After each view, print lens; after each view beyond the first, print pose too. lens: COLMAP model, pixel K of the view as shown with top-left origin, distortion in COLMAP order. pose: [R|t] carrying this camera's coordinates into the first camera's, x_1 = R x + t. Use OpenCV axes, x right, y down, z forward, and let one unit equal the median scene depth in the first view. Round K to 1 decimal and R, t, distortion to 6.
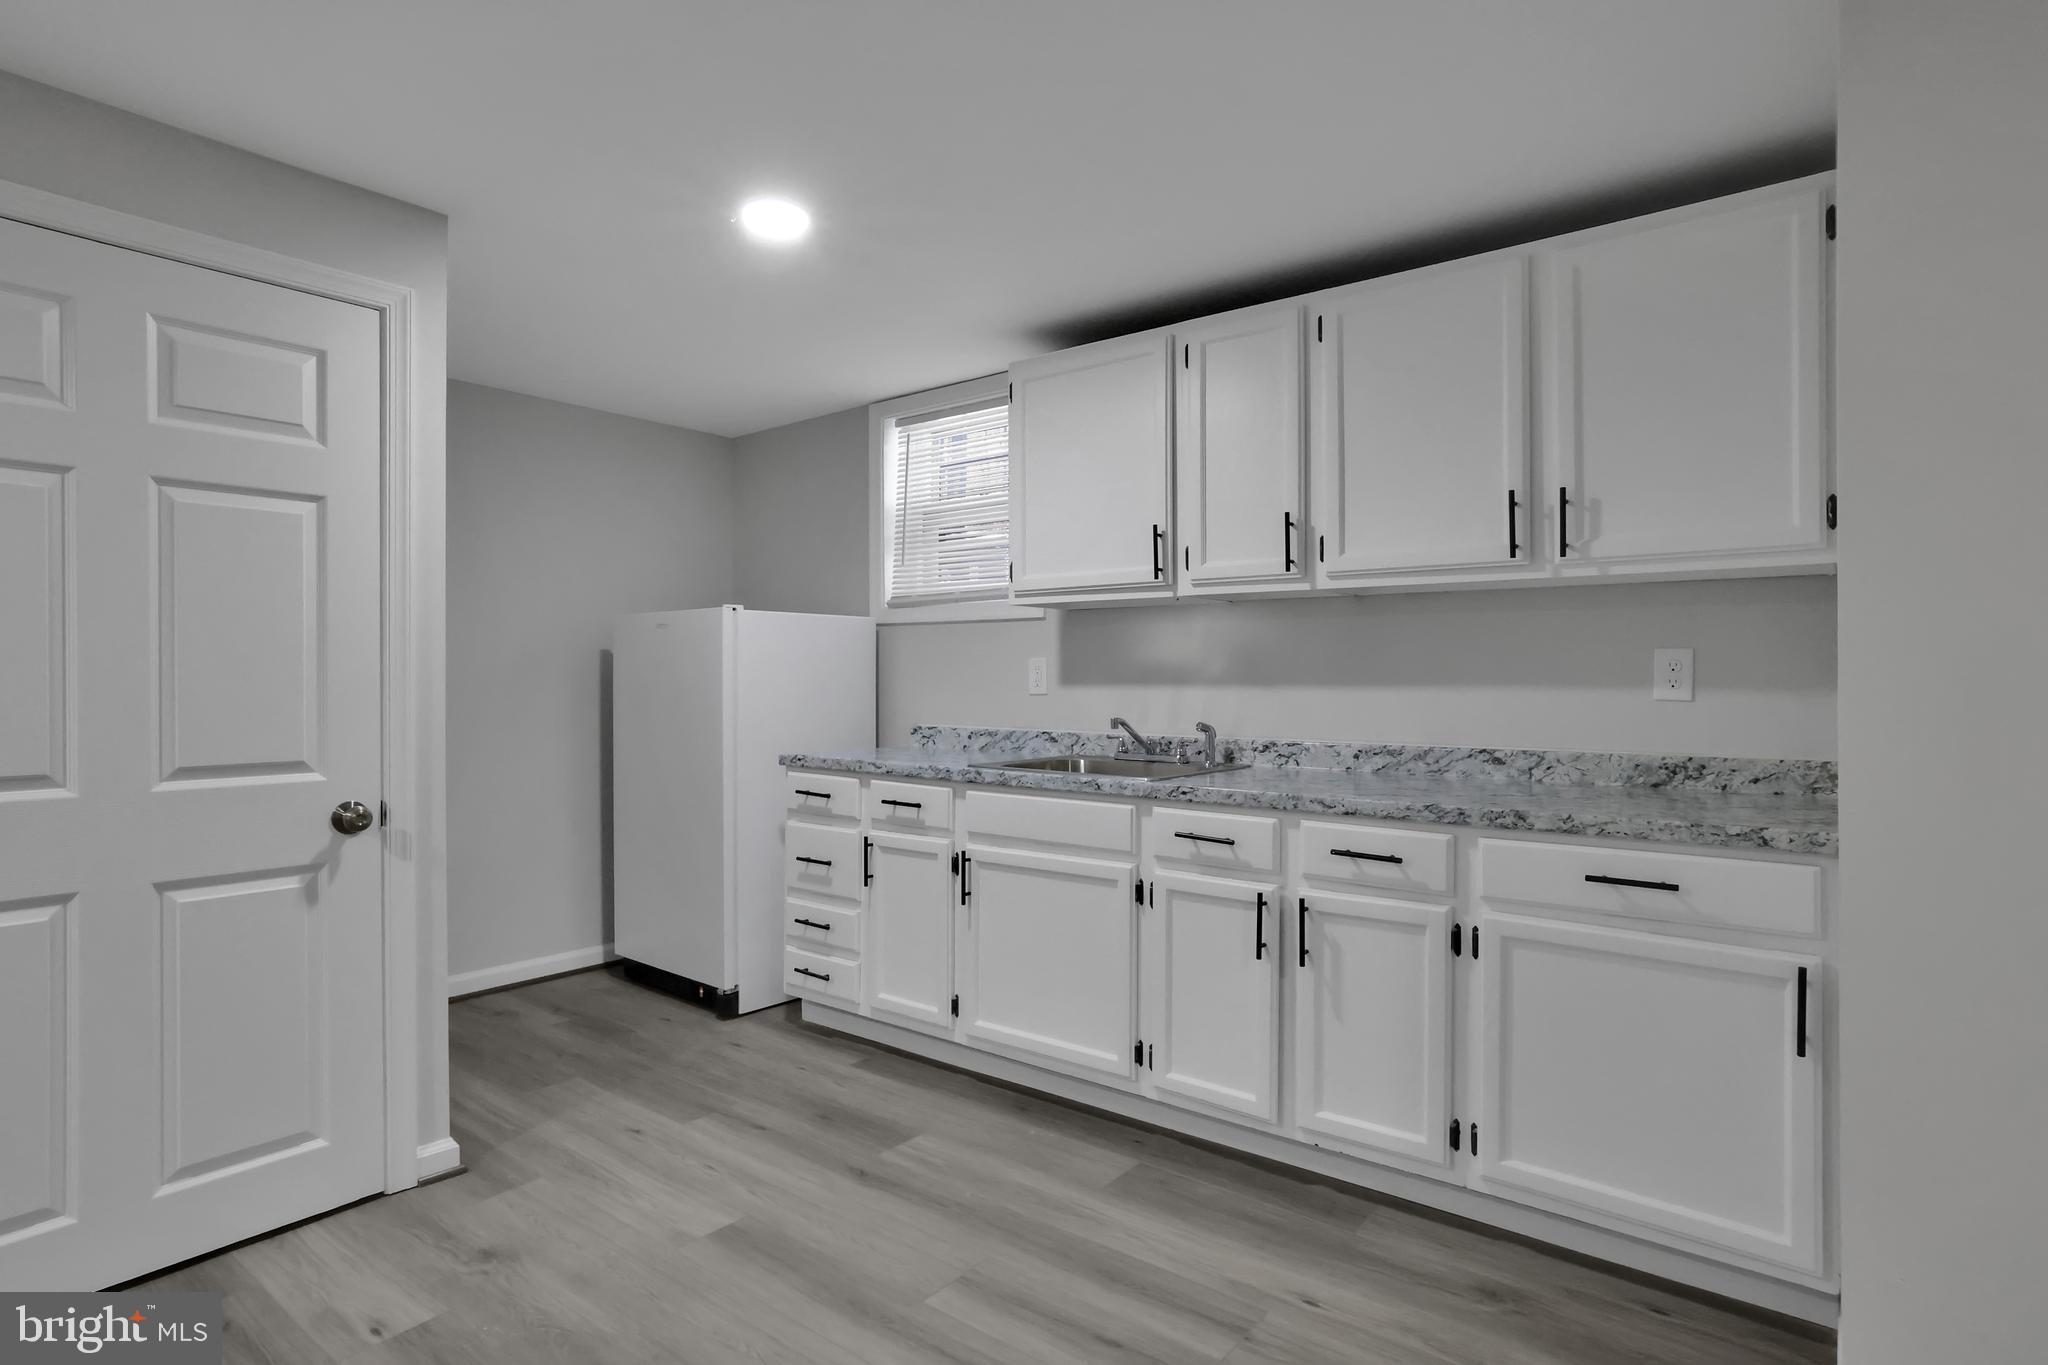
lens RADIAL K [[1028.8, 0, 1024.0], [0, 1028.8, 682.5], [0, 0, 1]] dist [-0.050442, 0.032535]
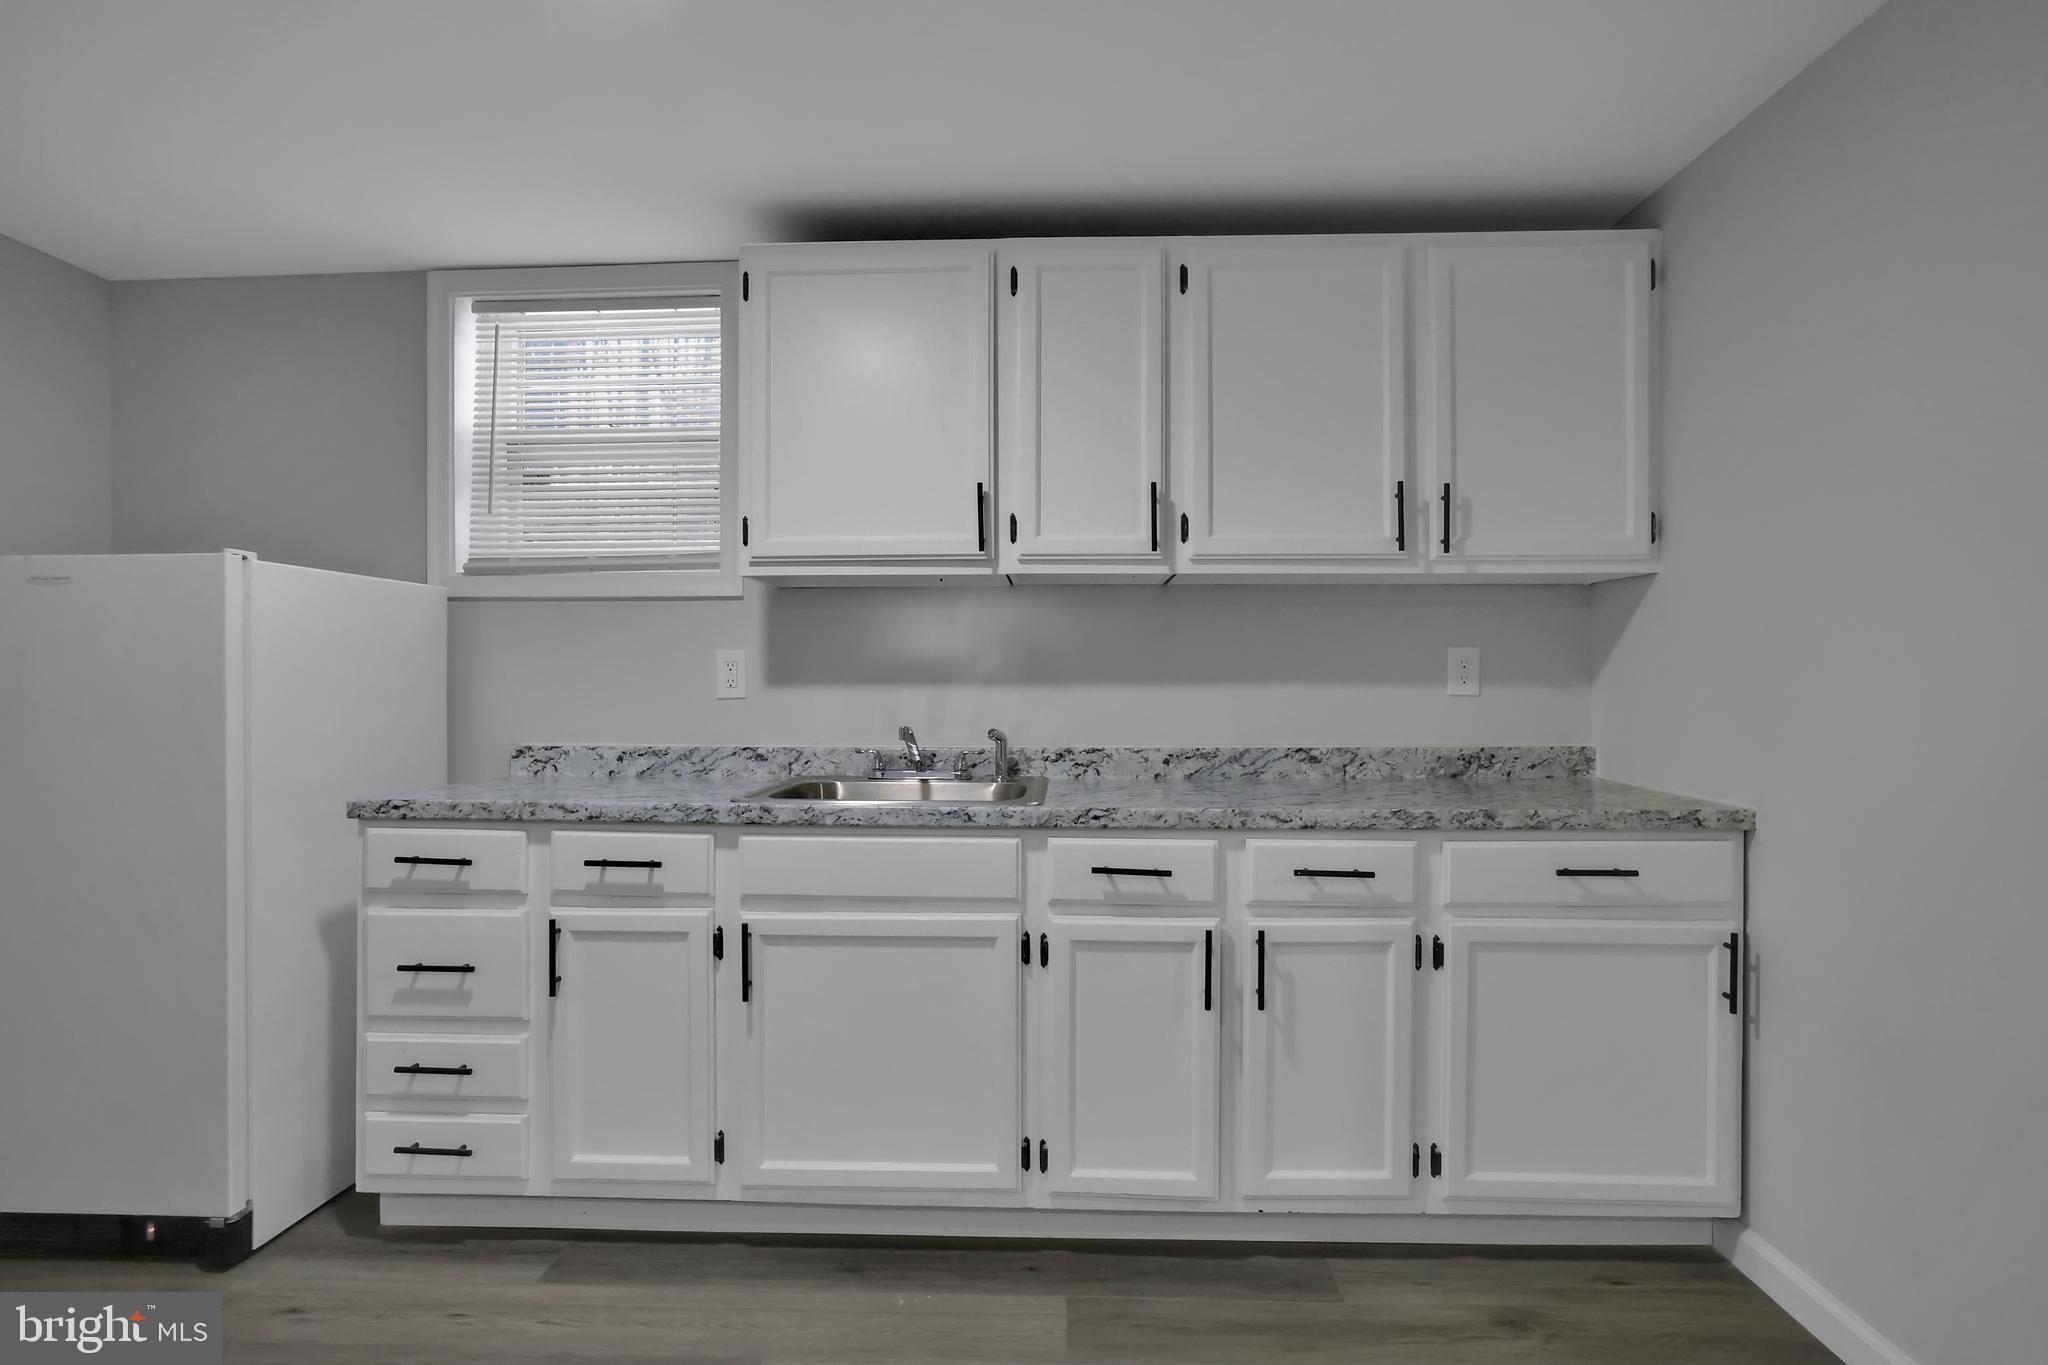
lens RADIAL K [[1028.8, 0, 1024.0], [0, 1028.8, 682.5], [0, 0, 1]] dist [-0.050442, 0.032535]
pose [[0.816422, -0.002953, 0.577449, -0.320723], [0.004799, 0.999987, -0.001672, 0.003200], [-0.577436, 0.004137, 0.816425, 0.345709]]
